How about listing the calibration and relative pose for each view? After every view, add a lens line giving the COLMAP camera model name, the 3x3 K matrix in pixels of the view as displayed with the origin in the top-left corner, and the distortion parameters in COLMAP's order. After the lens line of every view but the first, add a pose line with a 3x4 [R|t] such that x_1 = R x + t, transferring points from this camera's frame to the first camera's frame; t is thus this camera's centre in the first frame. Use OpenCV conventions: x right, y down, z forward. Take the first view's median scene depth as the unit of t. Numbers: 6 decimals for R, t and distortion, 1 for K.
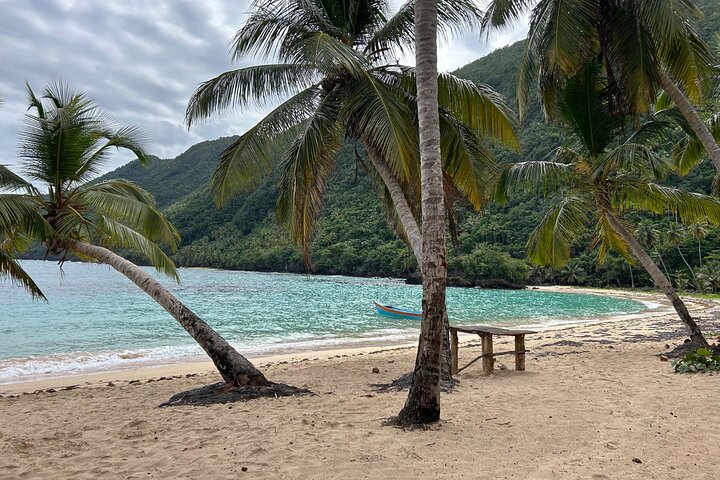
lens RADIAL K [[537.9, 0, 360.7], [0, 537.9, 204.7], [0, 0, 1]] dist [0.027986, -0.011725]
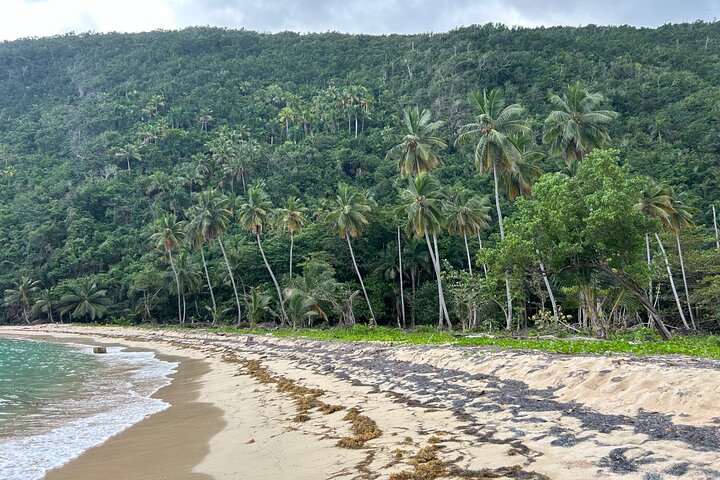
lens RADIAL K [[537.9, 0, 360.7], [0, 537.9, 204.7], [0, 0, 1]] dist [0.027986, -0.011725]
pose [[0.756508, 0.128710, 0.641194, 0.246468], [-0.078484, 0.991224, -0.106374, 0.070090], [-0.649258, 0.030150, 0.759970, 0.414148]]
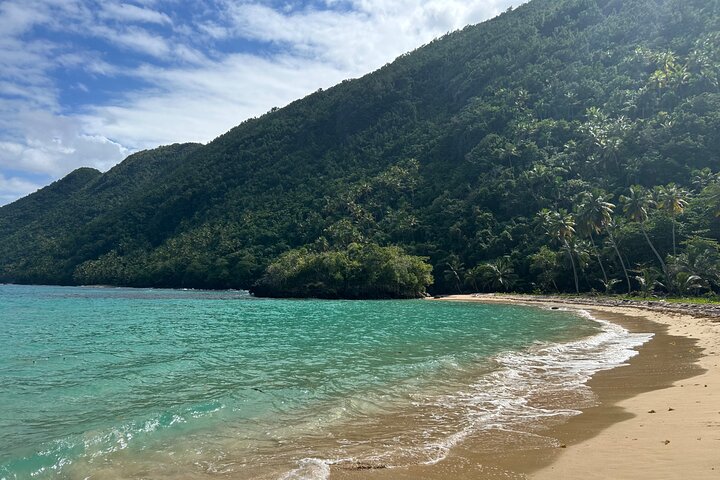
lens RADIAL K [[537.7, 0, 360.0], [0, 537.7, 240.0], [0, 0, 1]] dist [0.037401, -0.001972]
pose [[0.998602, -0.016770, 0.050130, 0.175502], [0.015122, 0.999339, 0.033071, 0.053293], [-0.050651, -0.032266, 0.998195, 0.298107]]
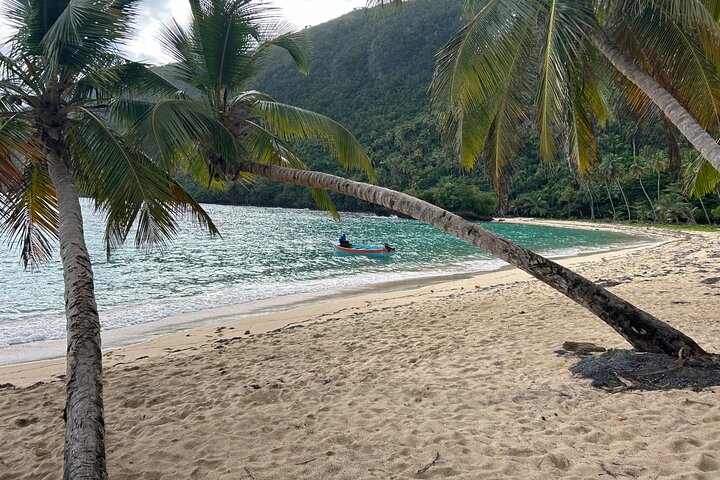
lens RADIAL K [[537.9, 0, 360.7], [0, 537.9, 204.7], [0, 0, 1]] dist [0.027986, -0.011725]
pose [[0.996615, -0.000789, 0.082212, -0.024472], [-0.009392, 0.992314, 0.123387, 0.001465], [-0.081678, -0.123741, 0.988947, 0.011235]]
